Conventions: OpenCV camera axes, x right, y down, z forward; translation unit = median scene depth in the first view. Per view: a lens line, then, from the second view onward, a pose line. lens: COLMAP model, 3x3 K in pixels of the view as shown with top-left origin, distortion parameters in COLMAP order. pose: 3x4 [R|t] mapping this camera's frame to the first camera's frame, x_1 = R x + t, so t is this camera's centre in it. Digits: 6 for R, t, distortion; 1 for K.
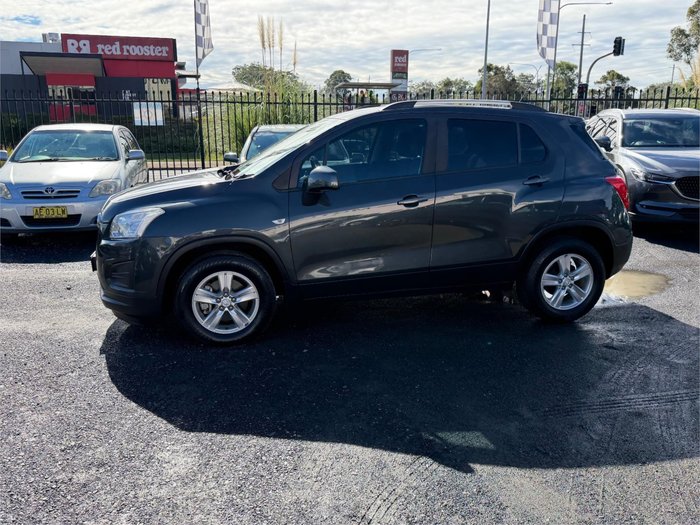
lens RADIAL K [[575.8, 0, 350.0], [0, 575.8, 262.5], [0, 0, 1]] dist [0.076645, -0.120116]
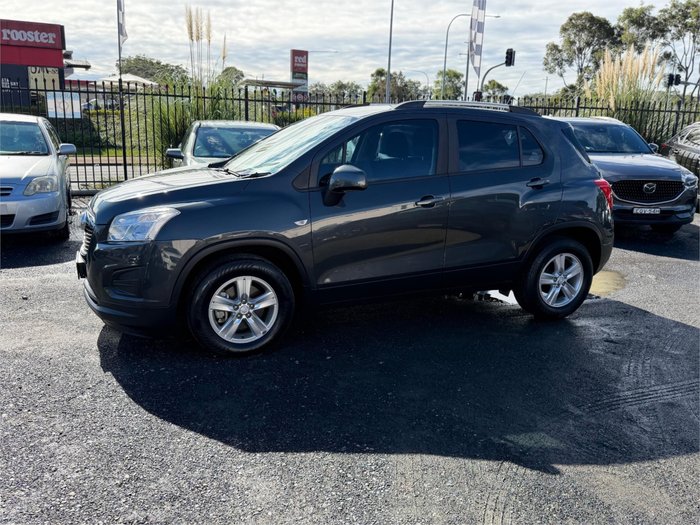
lens RADIAL K [[575.8, 0, 351.4], [0, 575.8, 260.3], [0, 0, 1]] dist [0.077531, -0.118365]
pose [[0.983278, -0.013355, 0.181622, -0.192643], [0.014081, 0.999897, -0.002704, -0.004990], [-0.181567, 0.005216, 0.983365, 0.046824]]
